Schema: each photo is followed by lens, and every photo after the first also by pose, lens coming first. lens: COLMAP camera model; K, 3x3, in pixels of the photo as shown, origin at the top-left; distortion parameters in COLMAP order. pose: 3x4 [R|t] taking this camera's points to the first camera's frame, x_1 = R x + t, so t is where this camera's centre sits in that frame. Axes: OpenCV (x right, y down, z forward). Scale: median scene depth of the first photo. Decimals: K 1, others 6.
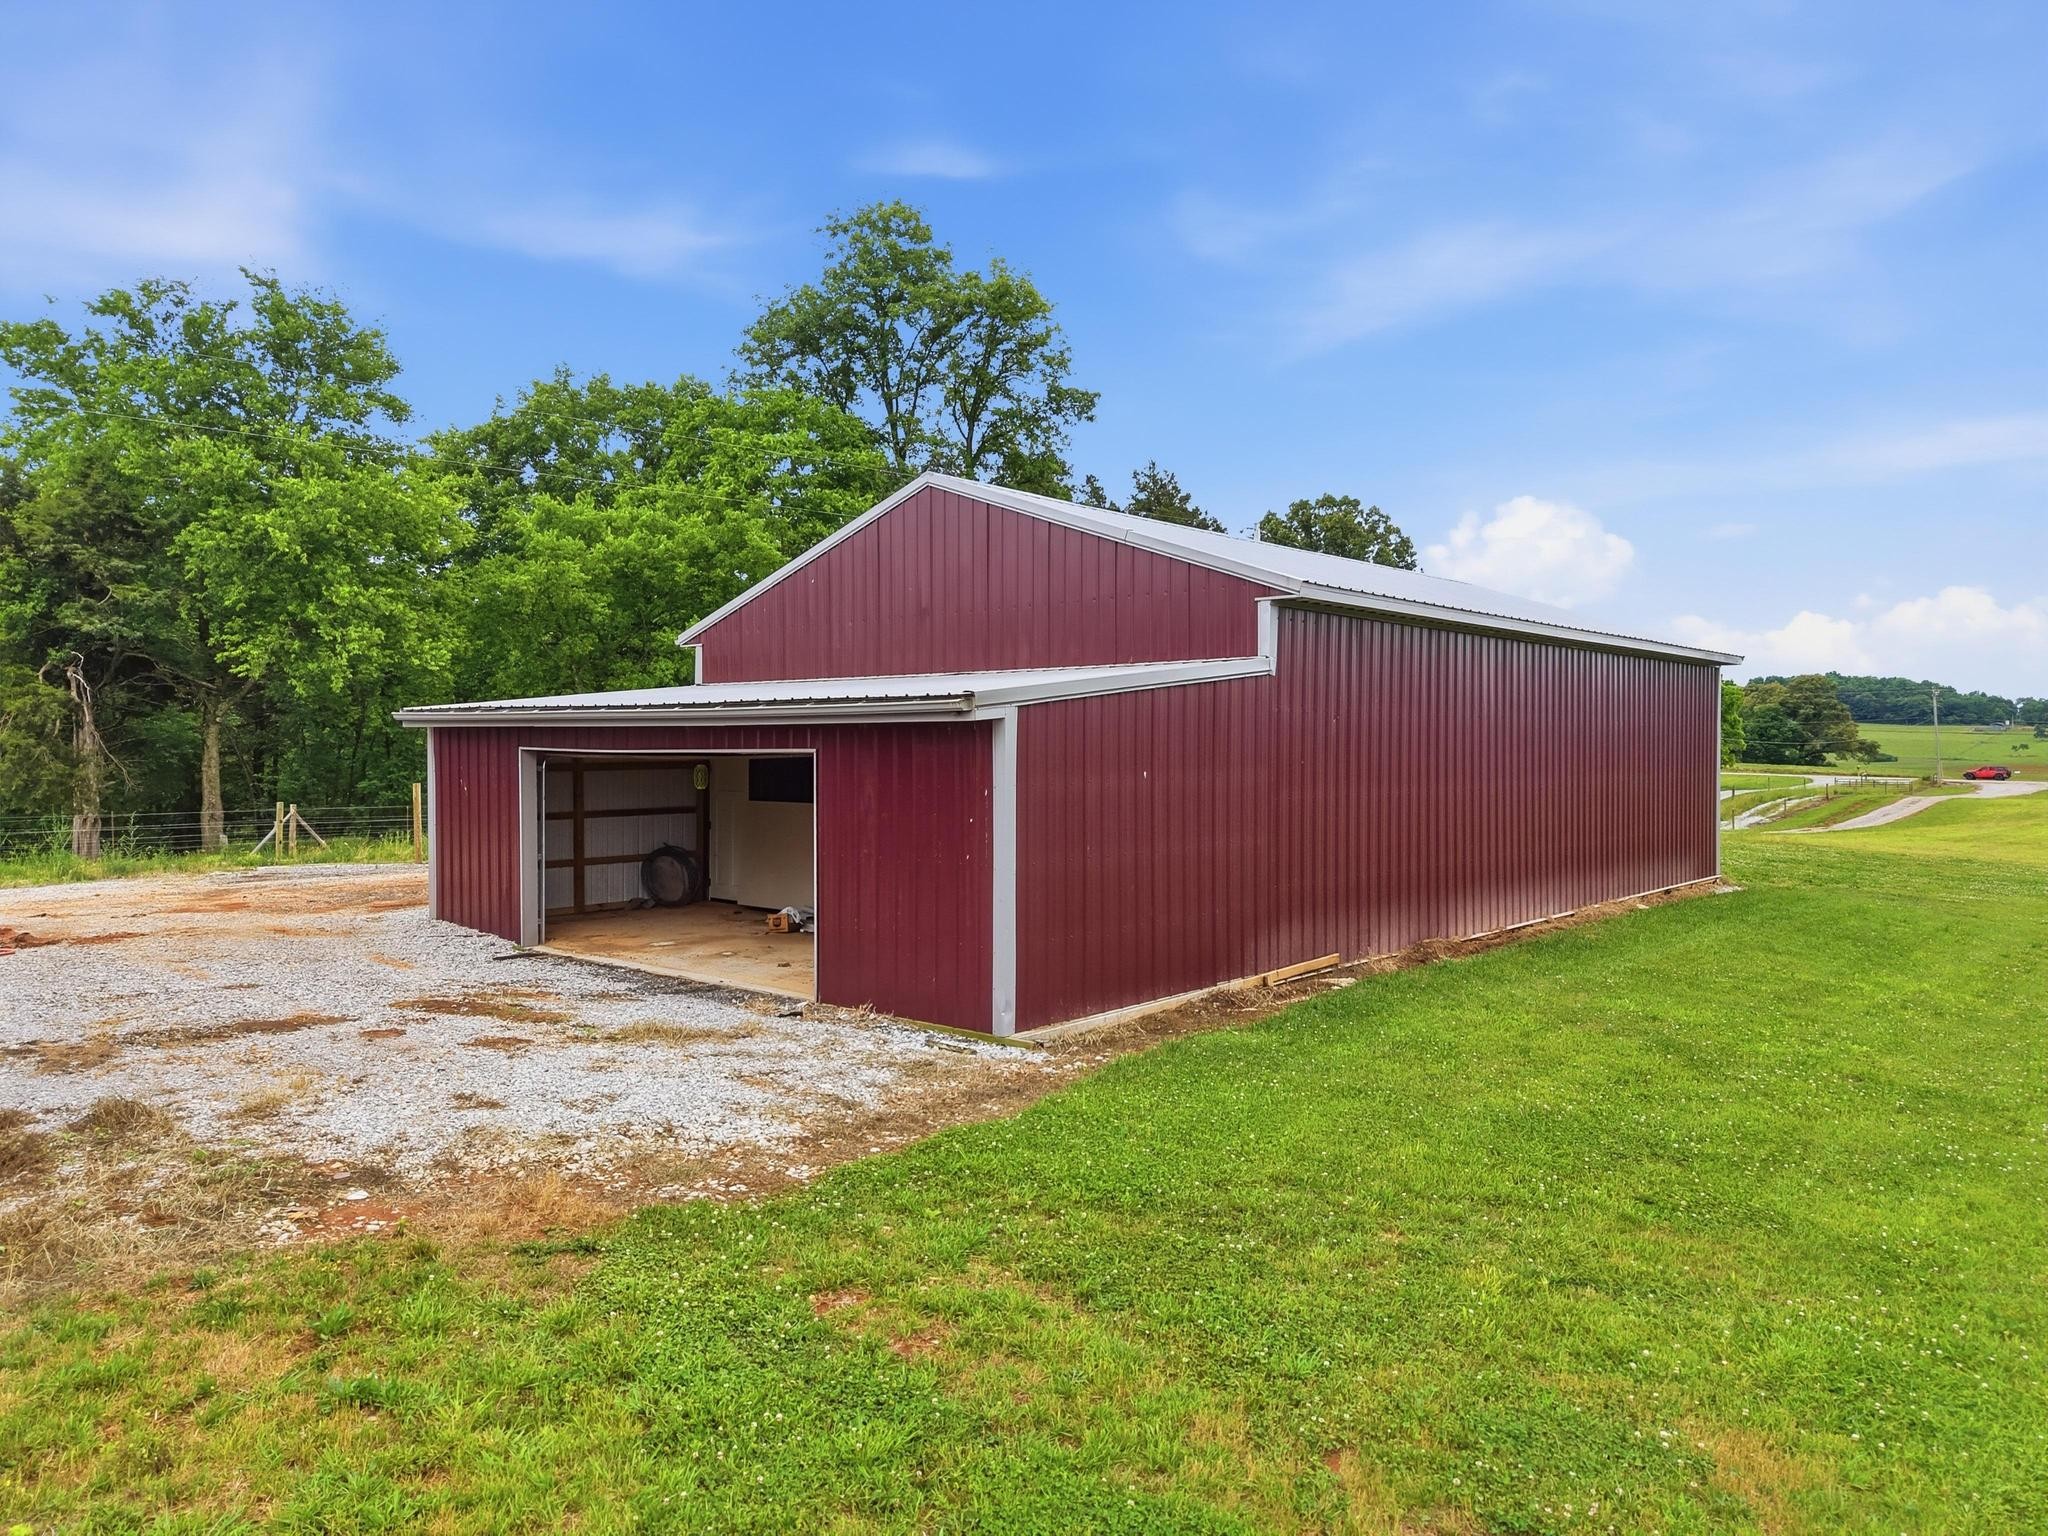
lens RADIAL K [[1364.5, 0, 1011.7], [0, 1364.5, 766.7], [0, 0, 1]] dist [0.031243, -0.037039]
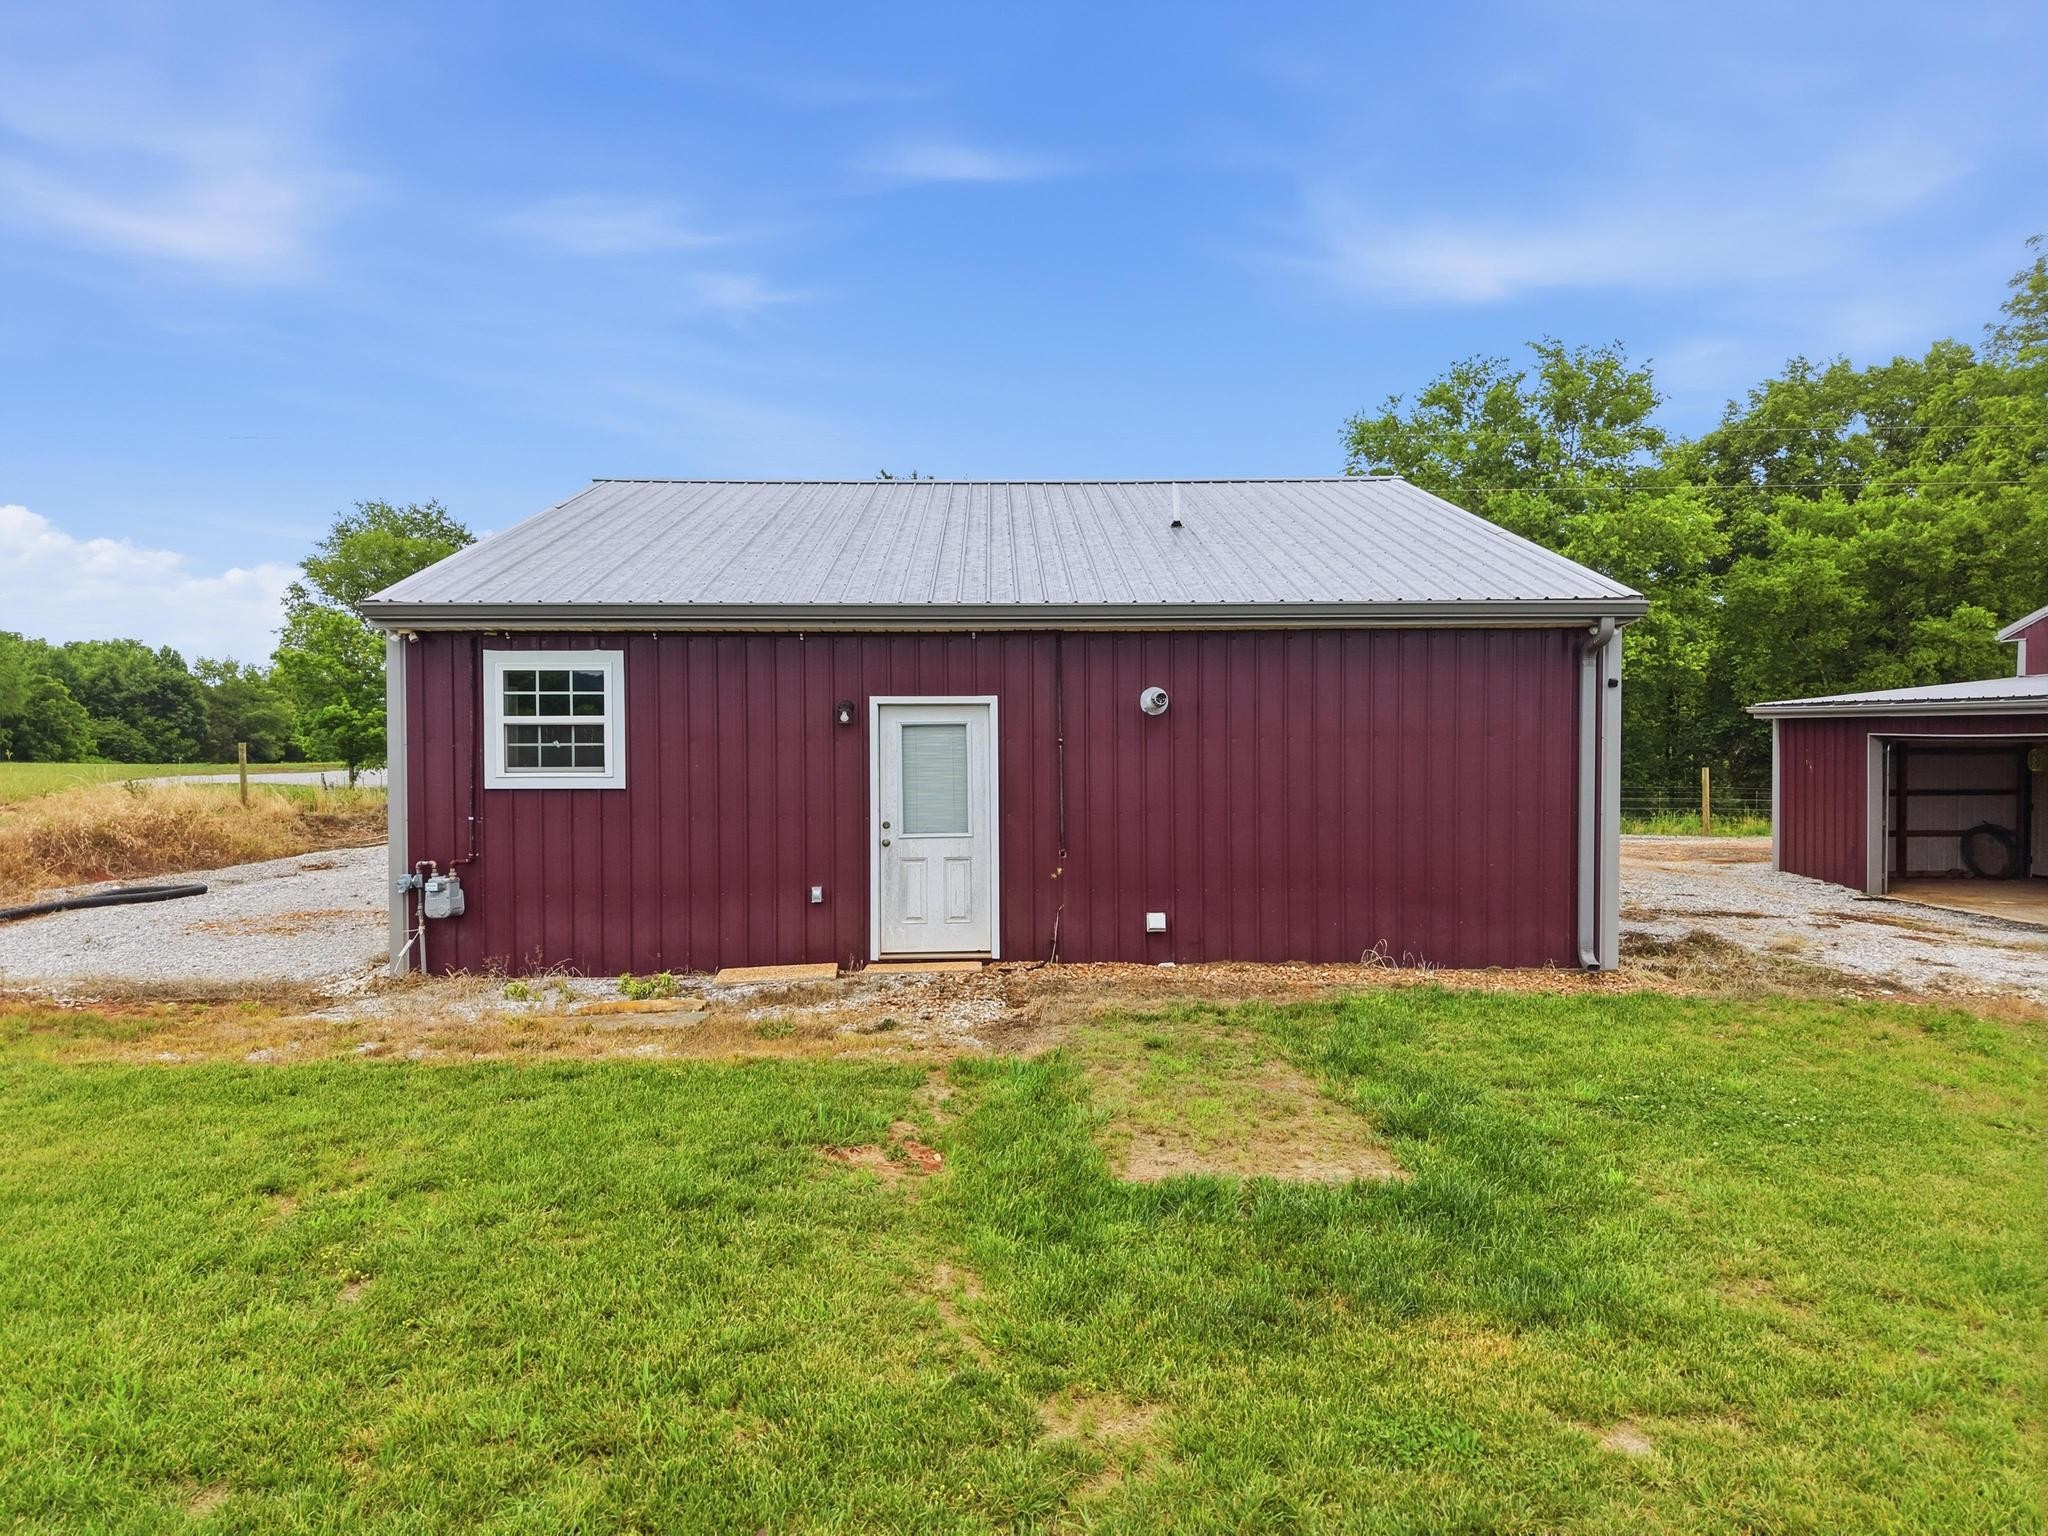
lens RADIAL K [[1364.5, 0, 1016.8], [0, 1364.5, 770.7], [0, 0, 1]] dist [0.031243, -0.037039]
pose [[0.697703, 0.012944, -0.716270, -0.003113], [-0.009026, 0.999916, 0.009277, 0.006288], [0.716330, -0.000007, 0.697762, -0.174085]]
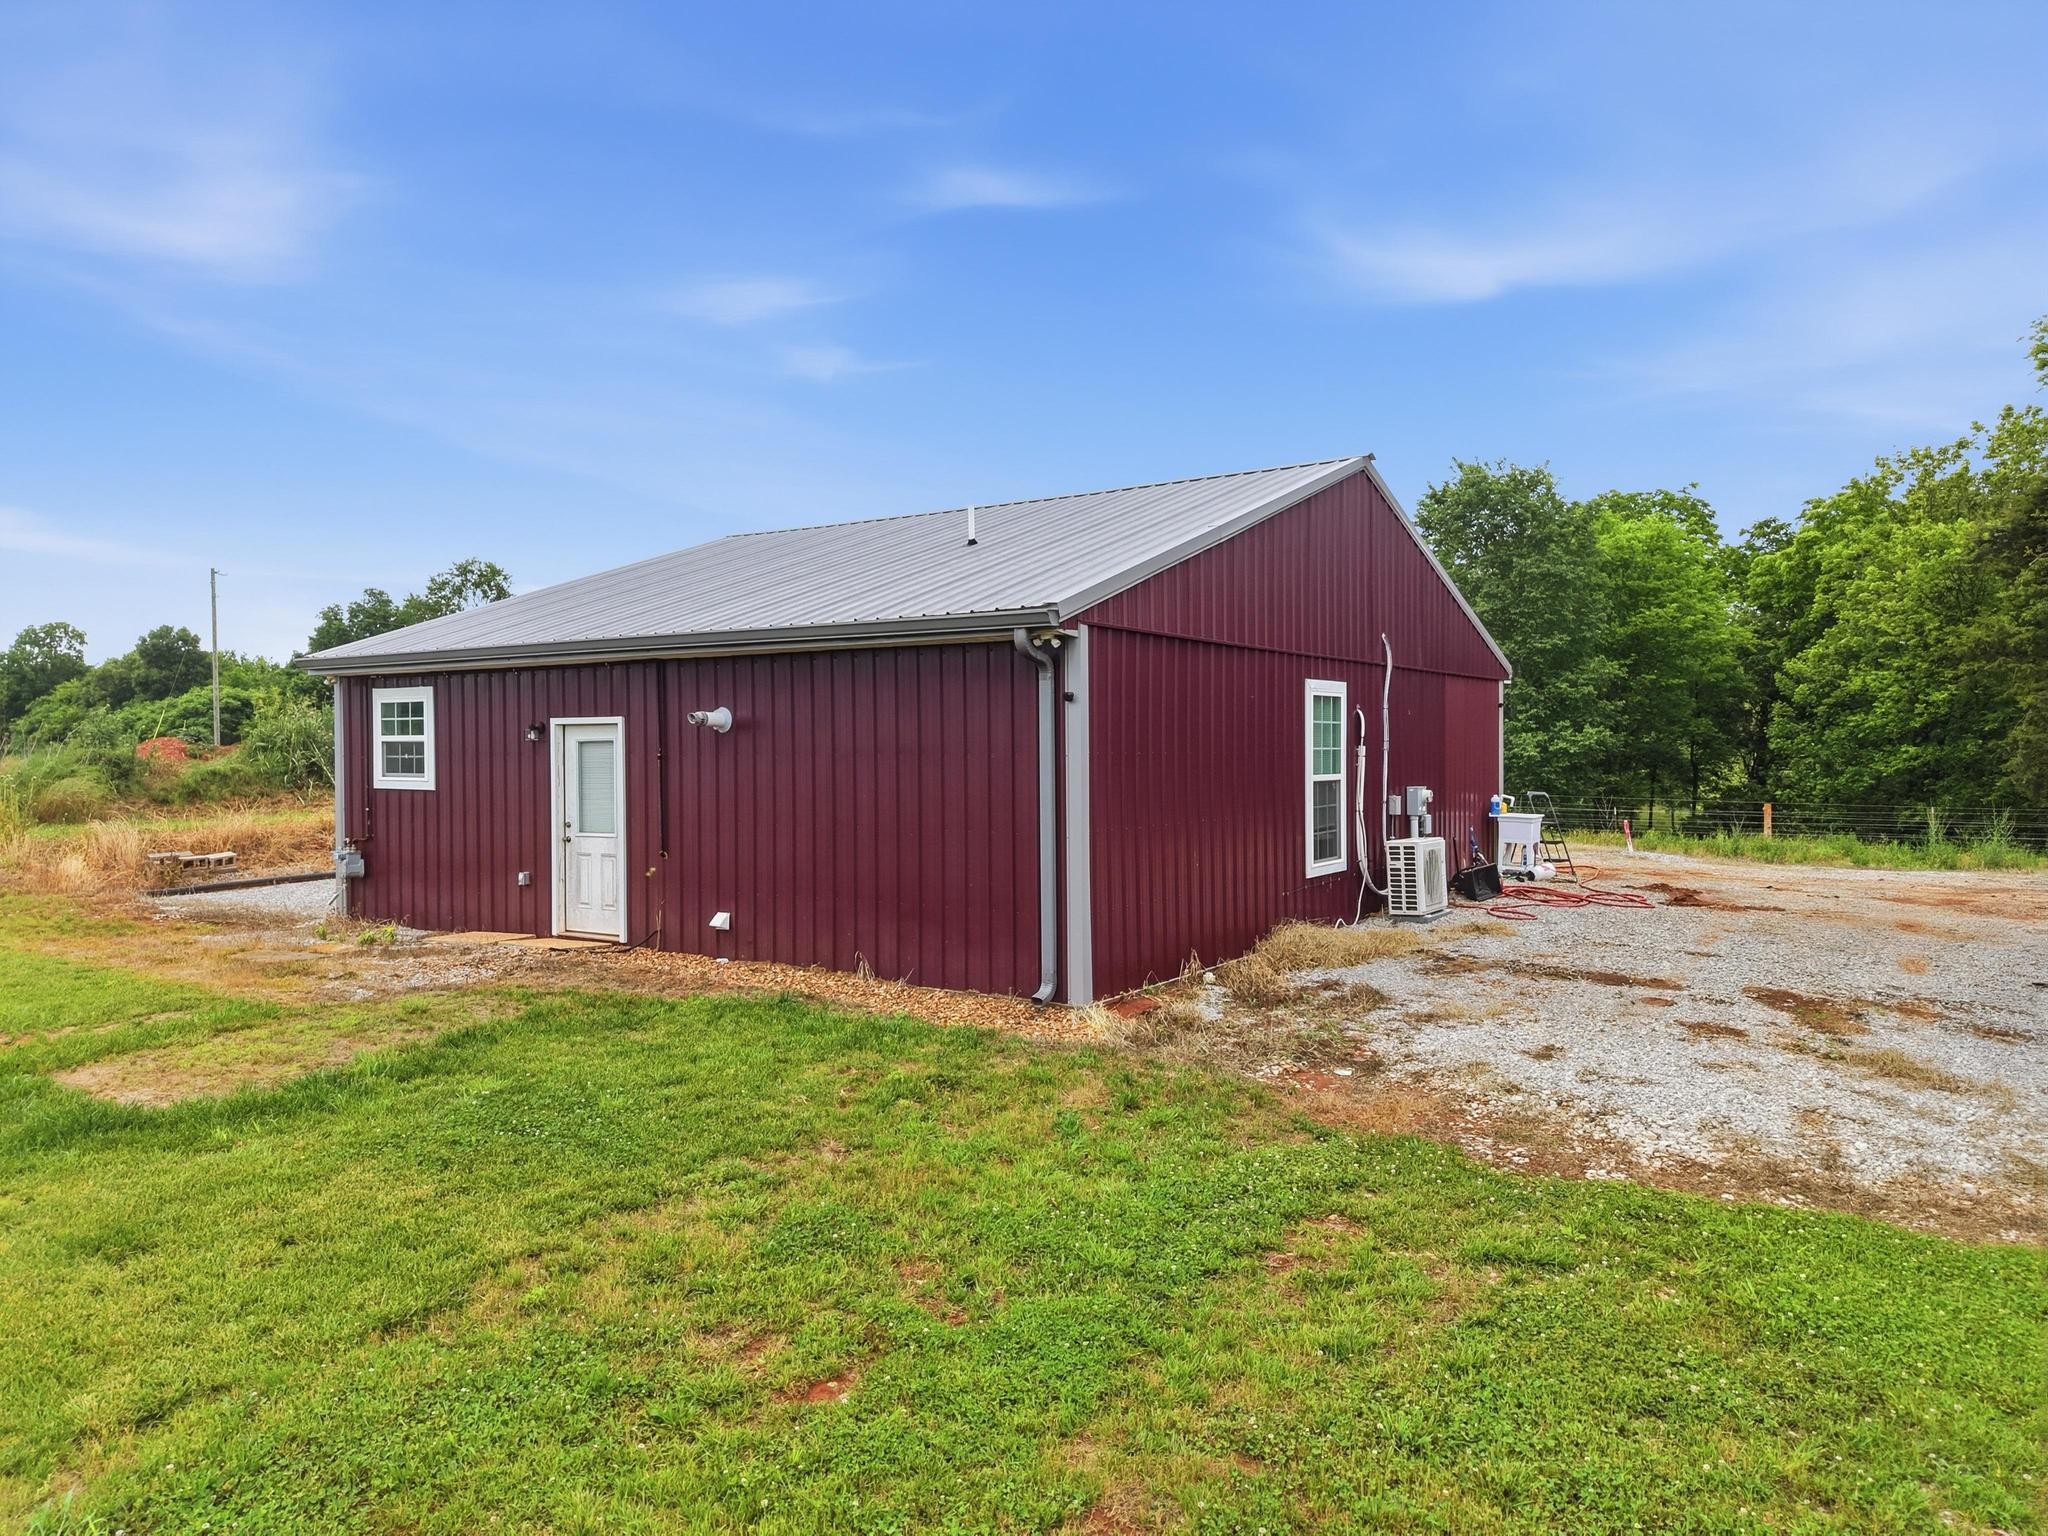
lens RADIAL K [[1364.5, 0, 1102.8], [0, 1364.5, 700.8], [0, 0, 1]] dist [0.031243, -0.037039]
pose [[0.192799, -0.020278, -0.981029, 0.489134], [-0.004691, 0.999756, -0.021587, -0.028641], [0.981227, 0.008764, 0.192656, 0.669821]]
